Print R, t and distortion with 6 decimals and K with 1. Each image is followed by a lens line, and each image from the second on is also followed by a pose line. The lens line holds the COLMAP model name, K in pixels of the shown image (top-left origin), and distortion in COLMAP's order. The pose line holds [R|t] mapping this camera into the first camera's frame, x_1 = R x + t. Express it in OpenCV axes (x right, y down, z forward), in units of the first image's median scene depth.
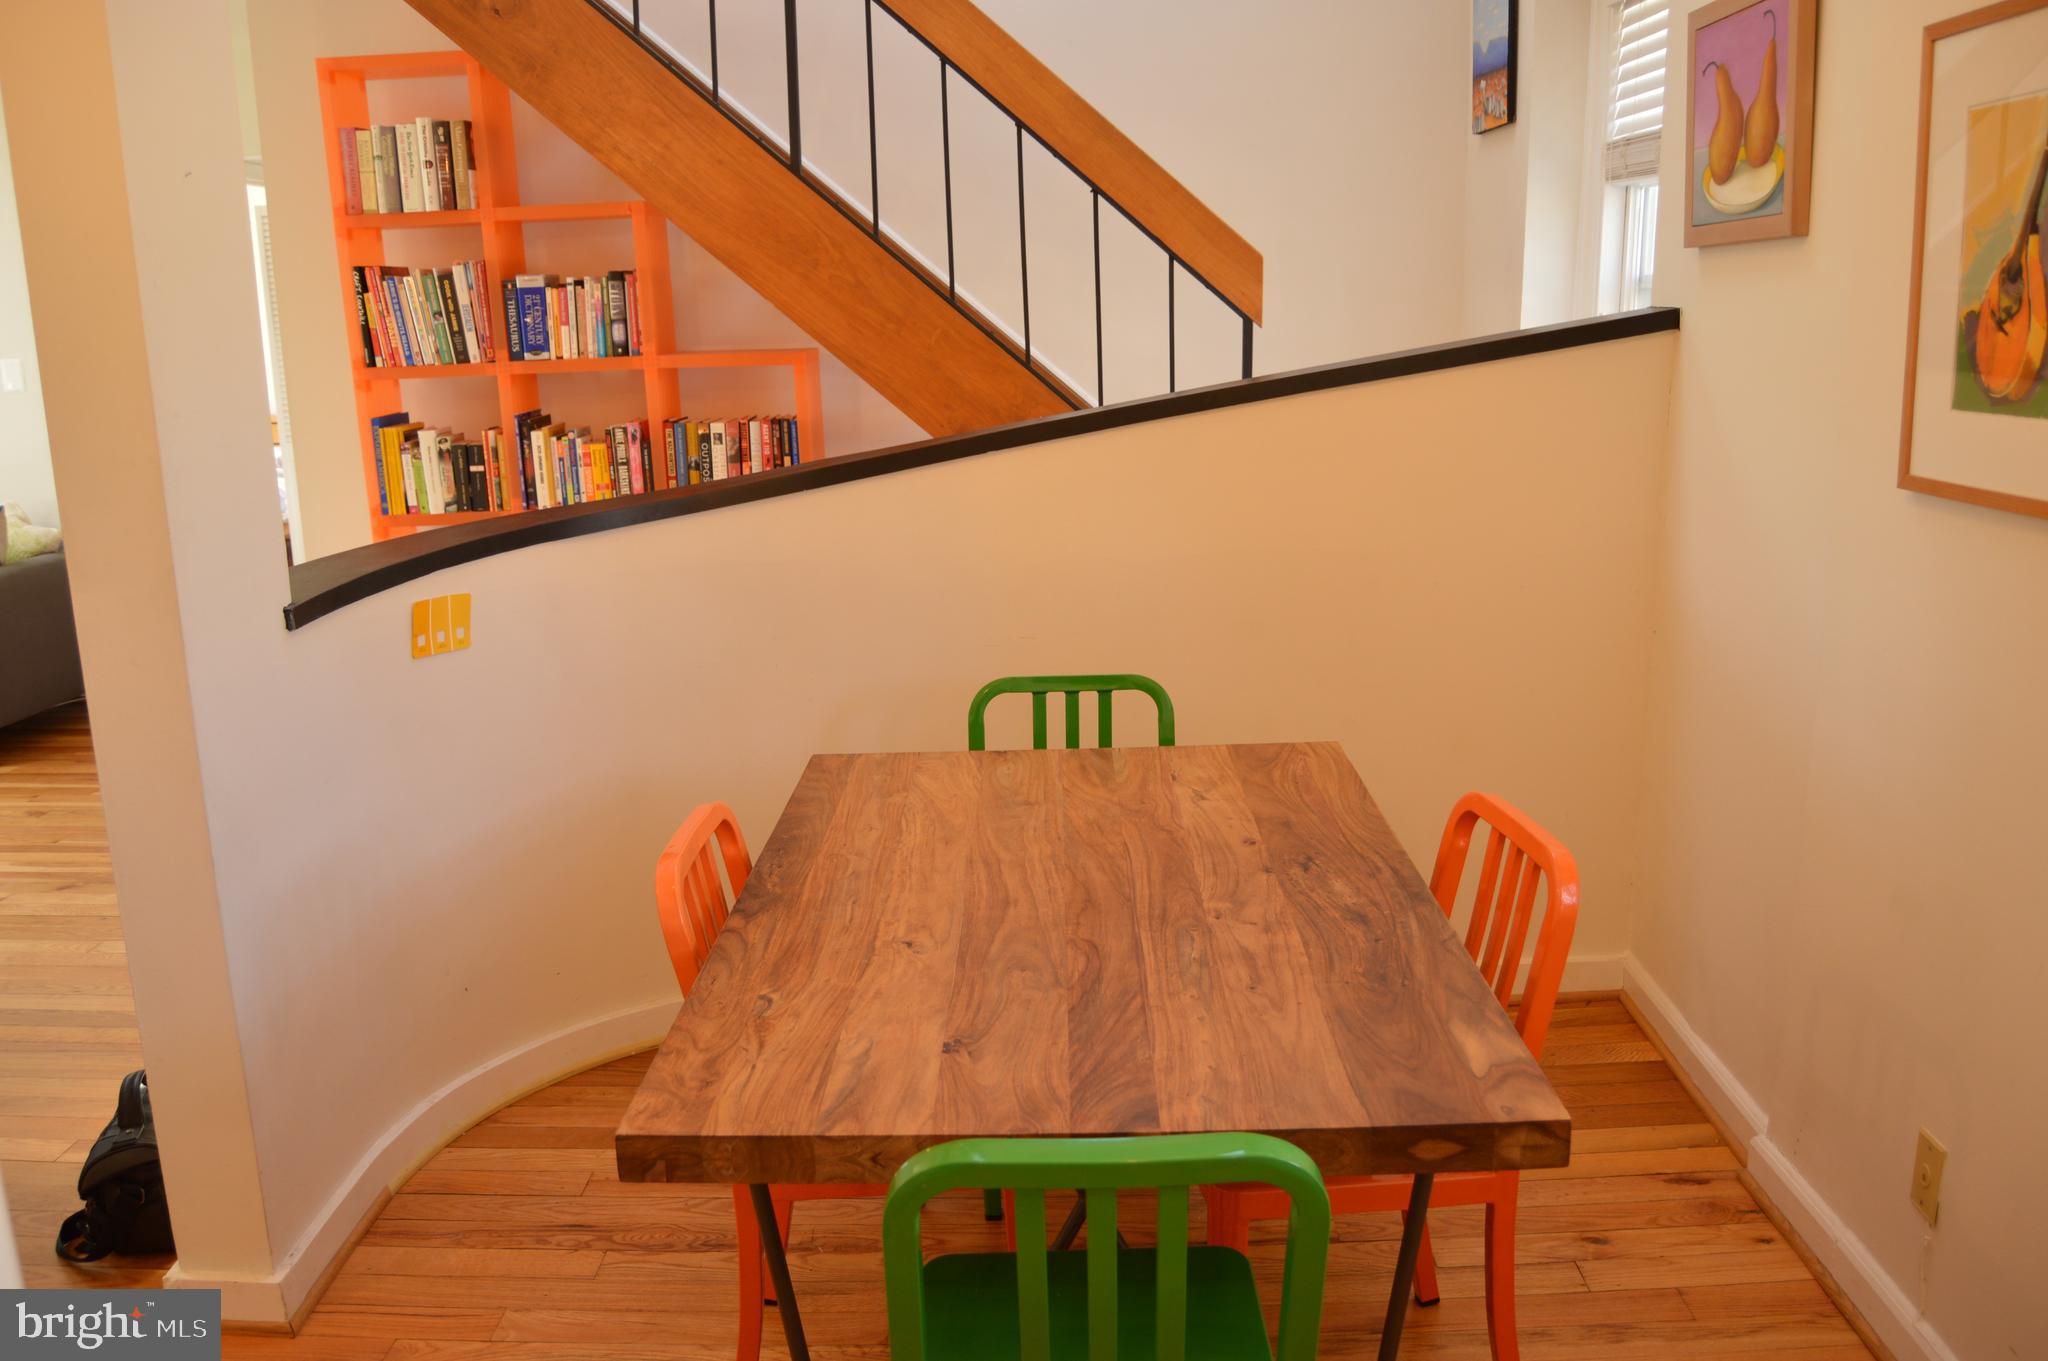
lens RADIAL K [[1646.0, 0, 1025.1], [0, 1646.0, 680.0], [0, 0, 1]] dist [-0.062291, 0.003752]
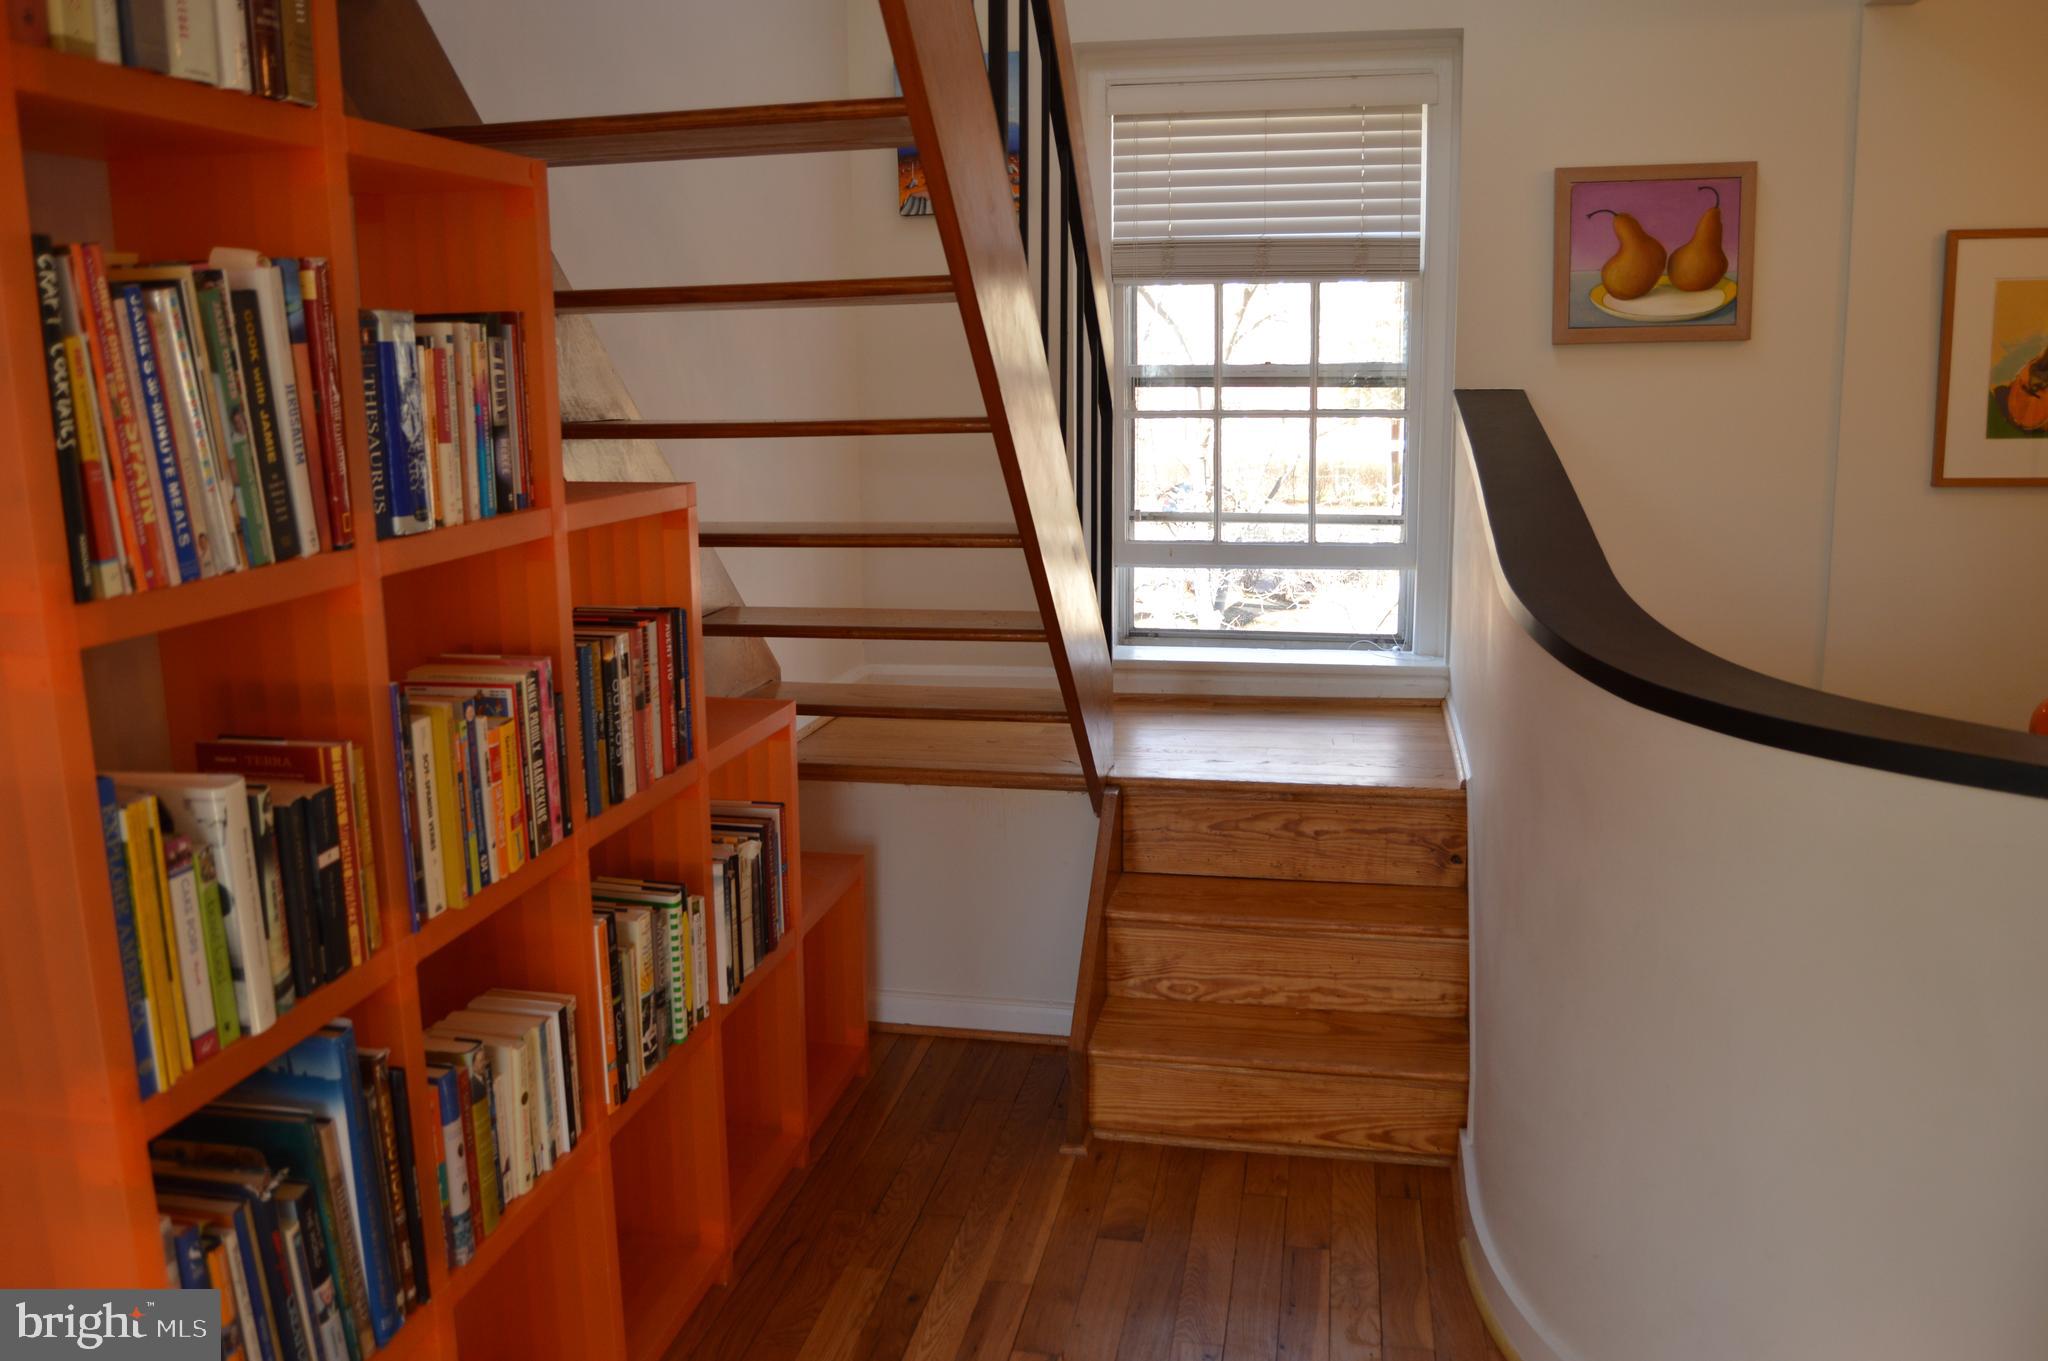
lens RADIAL K [[1646.0, 0, 1026.7], [0, 1646.0, 681.3], [0, 0, 1]] dist [-0.062291, 0.003752]
pose [[0.164597, -0.161709, 0.973015, -0.649235], [0.237252, 0.963999, 0.120077, -0.174571], [-0.957402, 0.211085, 0.197037, 0.796556]]
